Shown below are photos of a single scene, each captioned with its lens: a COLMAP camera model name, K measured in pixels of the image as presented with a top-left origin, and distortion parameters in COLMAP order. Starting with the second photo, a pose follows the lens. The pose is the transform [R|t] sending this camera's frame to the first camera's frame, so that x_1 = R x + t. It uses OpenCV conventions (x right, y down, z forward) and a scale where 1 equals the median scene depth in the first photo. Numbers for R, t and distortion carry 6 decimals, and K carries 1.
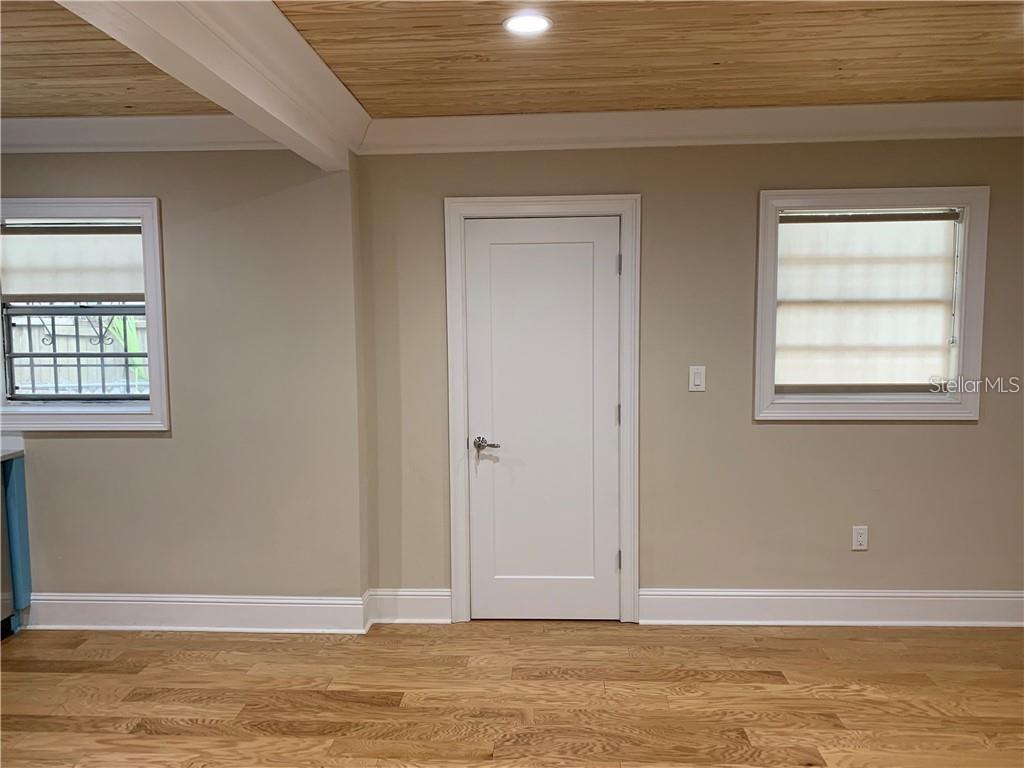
lens RADIAL K [[772.9, 0, 517.4], [0, 772.9, 370.5], [0, 0, 1]] dist [-0.001102, -0.007140]
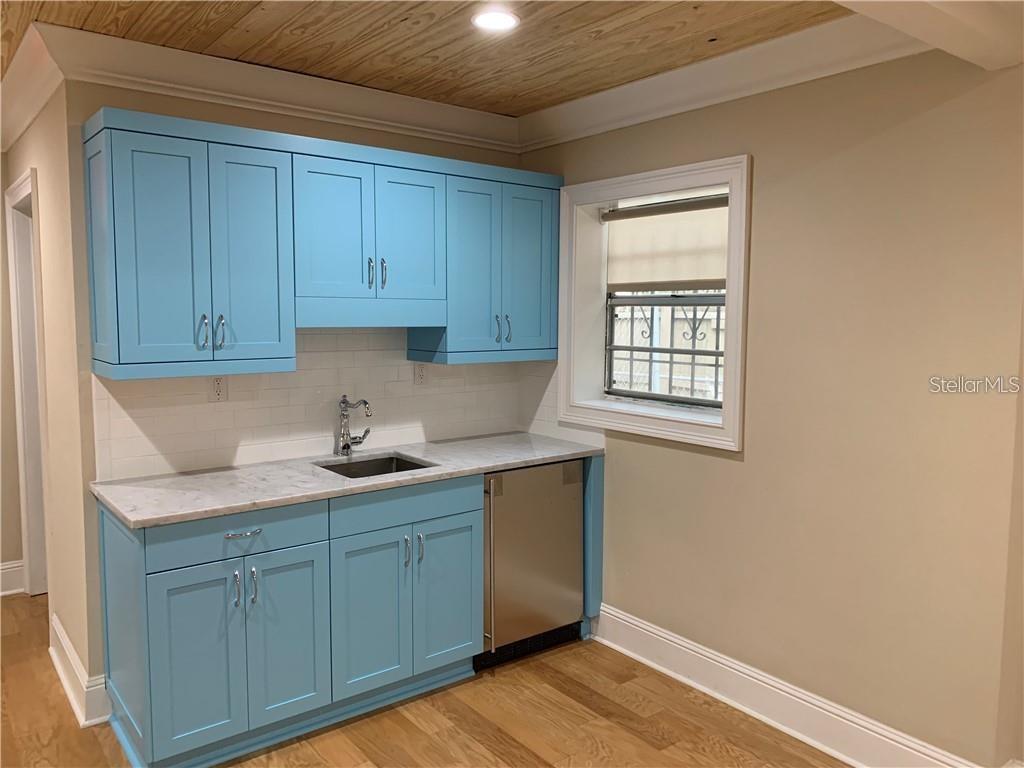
lens RADIAL K [[772.9, 0, 517.4], [0, 772.9, 370.5], [0, 0, 1]] dist [-0.001102, -0.007140]
pose [[0.648403, 0.068295, -0.758228, -0.008057], [-0.076159, 0.996791, 0.024656, -0.005969], [0.757478, 0.041759, 0.651524, 0.298745]]
